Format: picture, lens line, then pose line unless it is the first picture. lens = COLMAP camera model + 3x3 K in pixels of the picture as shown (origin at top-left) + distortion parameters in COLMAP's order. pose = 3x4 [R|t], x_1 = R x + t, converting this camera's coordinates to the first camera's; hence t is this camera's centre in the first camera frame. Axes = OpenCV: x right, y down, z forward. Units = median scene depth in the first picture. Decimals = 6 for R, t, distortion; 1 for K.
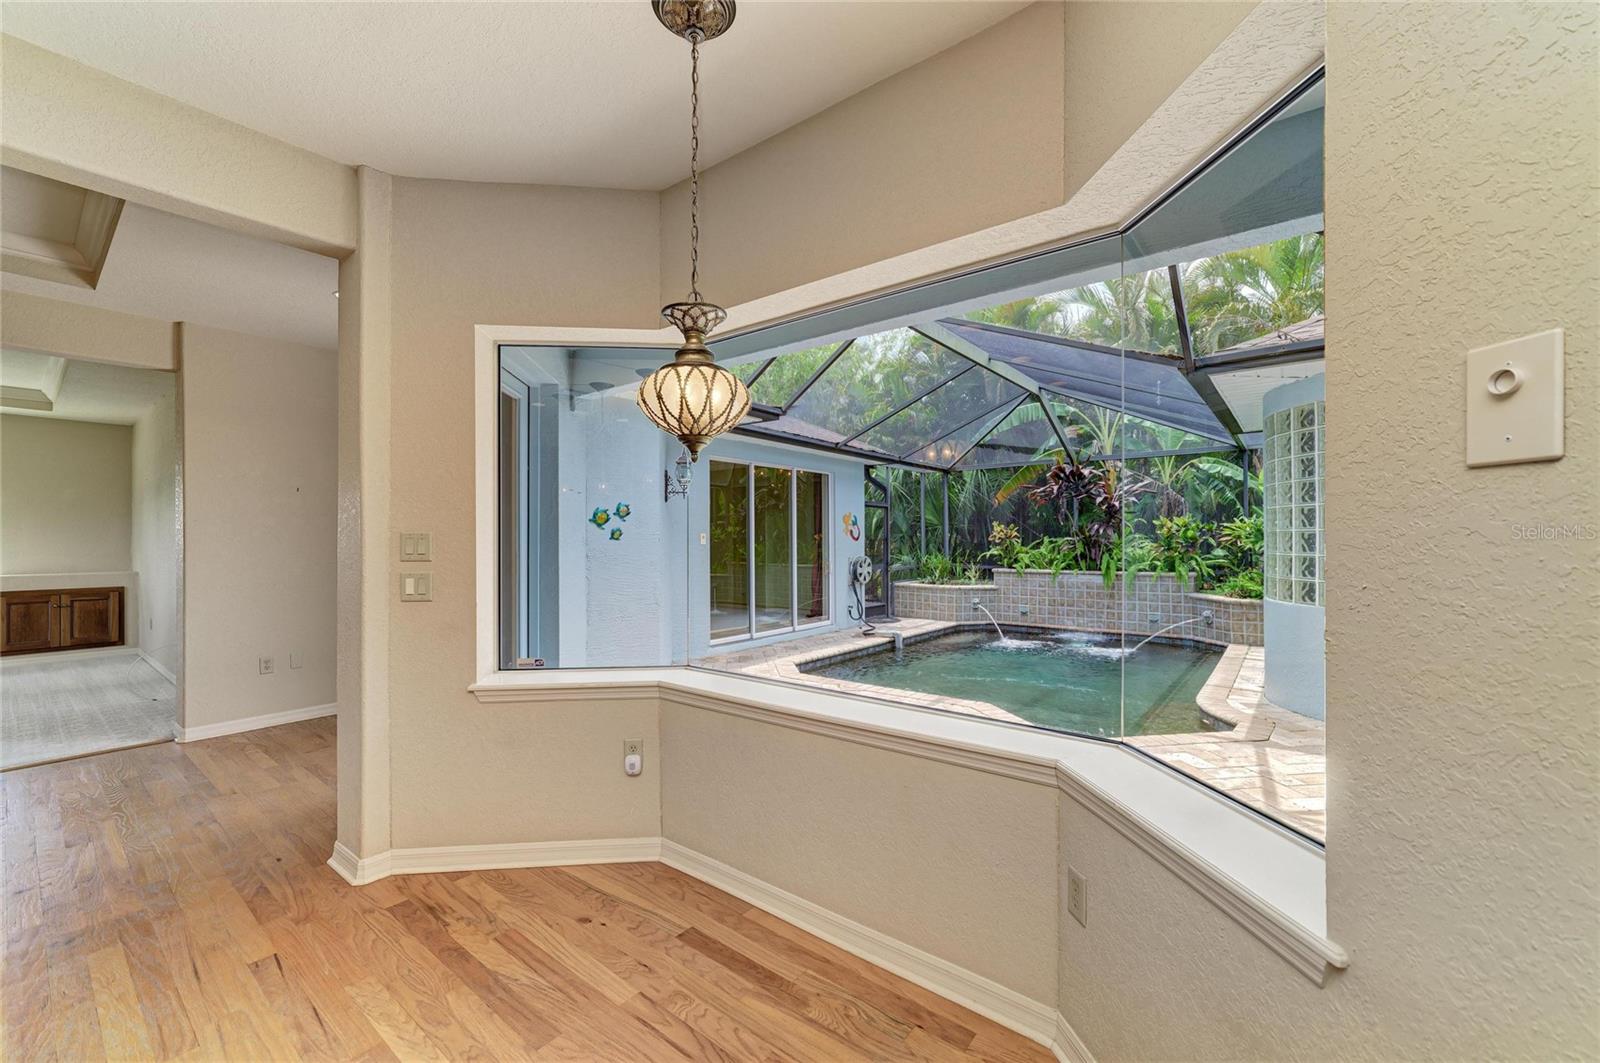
lens RADIAL K [[631.7, 0, 804.7], [0, 631.7, 538.5], [0, 0, 1]] dist [-0.023021, 0.007628]
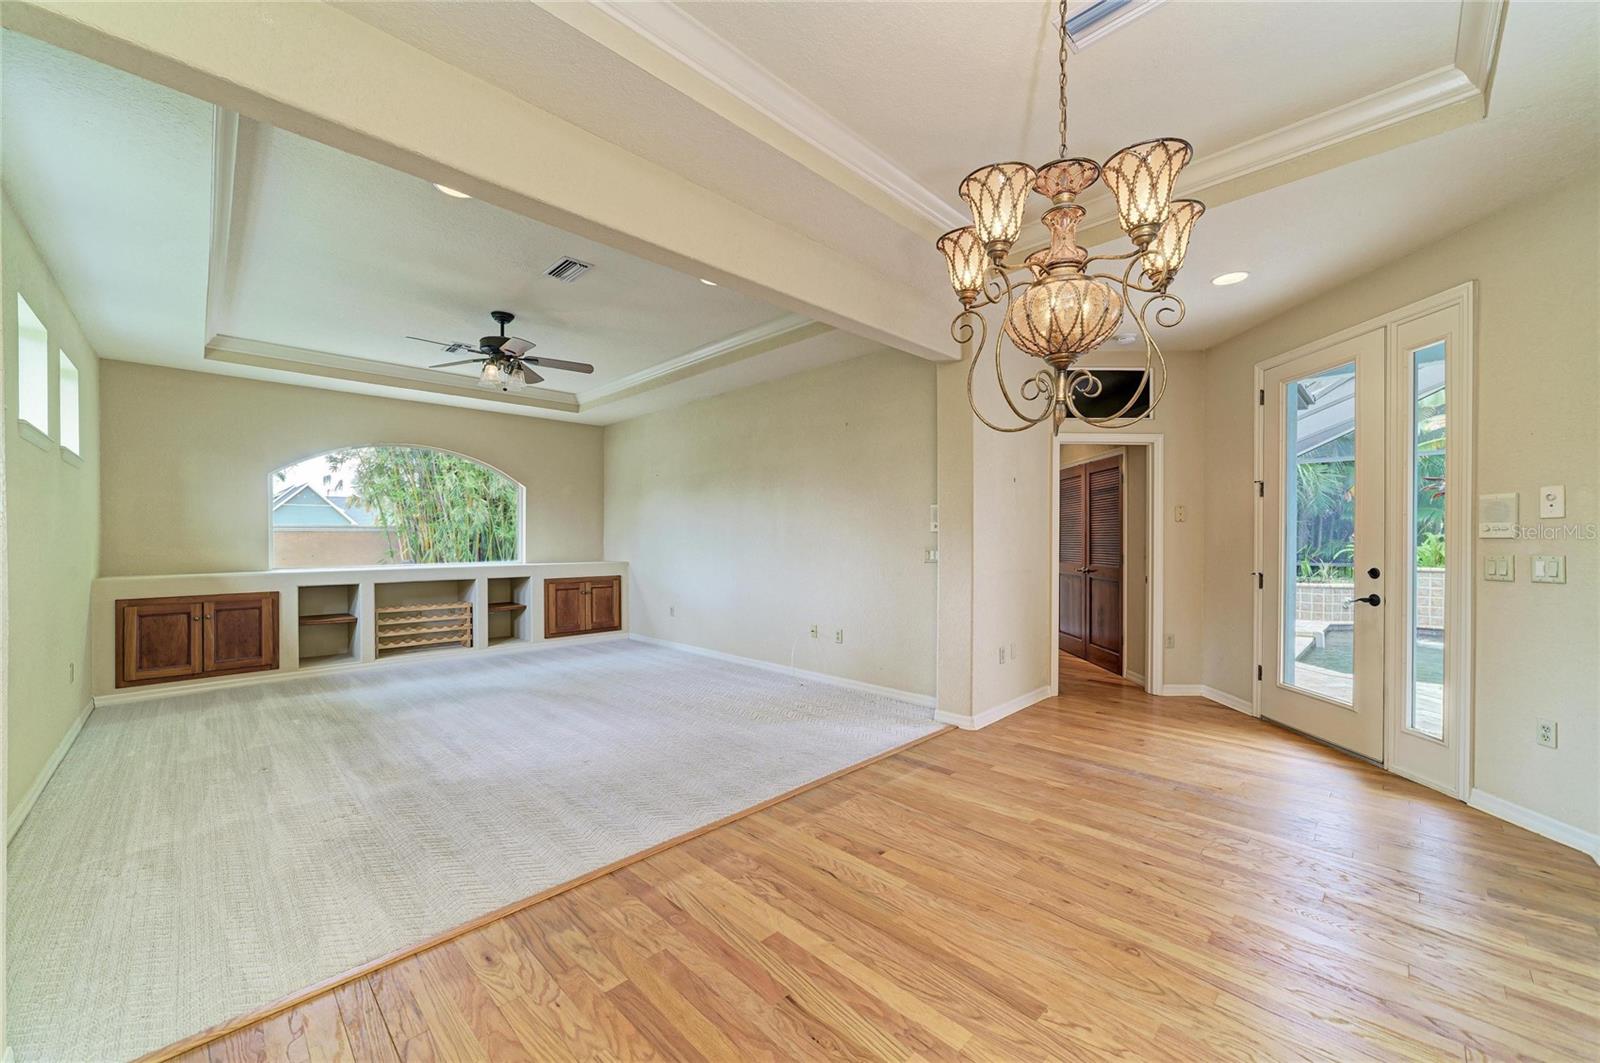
lens RADIAL K [[611.8, 0, 805.2], [0, 611.8, 540.4], [0, 0, 1]] dist [-0.020804, 0.007192]
pose [[0.992275, 0.005246, -0.123943, -0.488741], [-0.004219, 0.999955, 0.008546, 0.005165], [0.123982, -0.007957, 0.992253, -0.007218]]
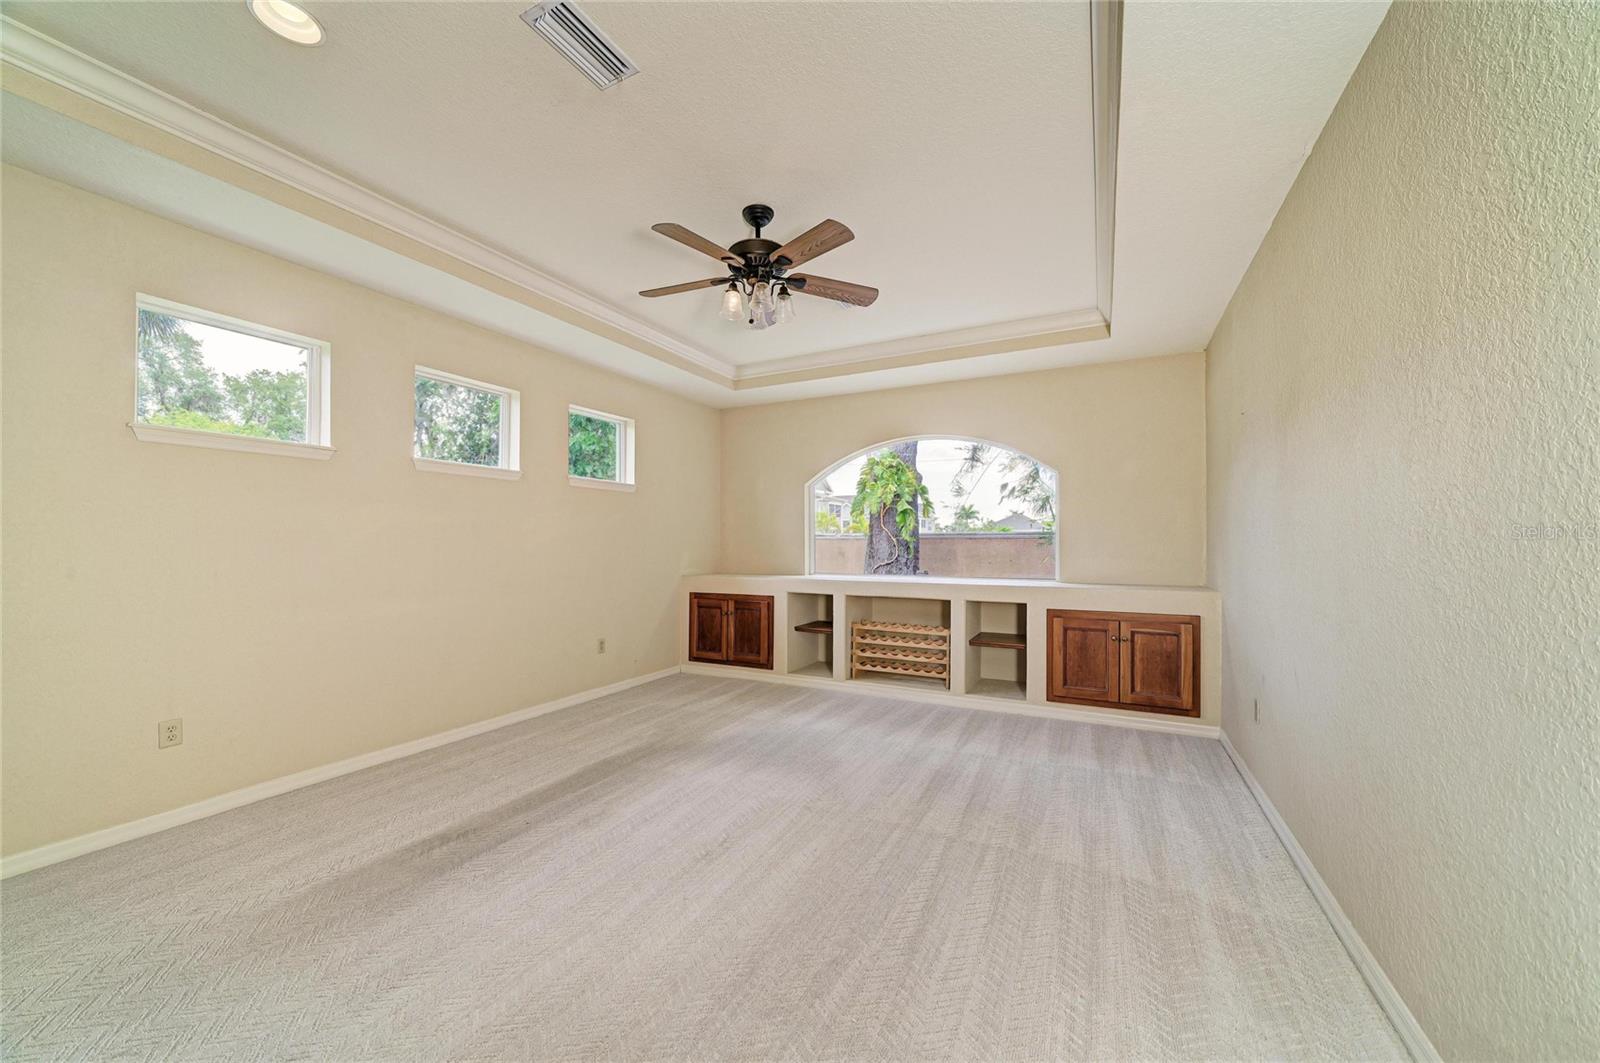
lens RADIAL K [[585.1, 0, 802.7], [0, 585.1, 539.2], [0, 0, 1]] dist [-0.022803, 0.006306]
pose [[0.187925, -0.000962, -0.982183, -0.480174], [0.000866, 0.999999, -0.000814, 0.004859], [0.982183, -0.000698, 0.187926, 0.404793]]
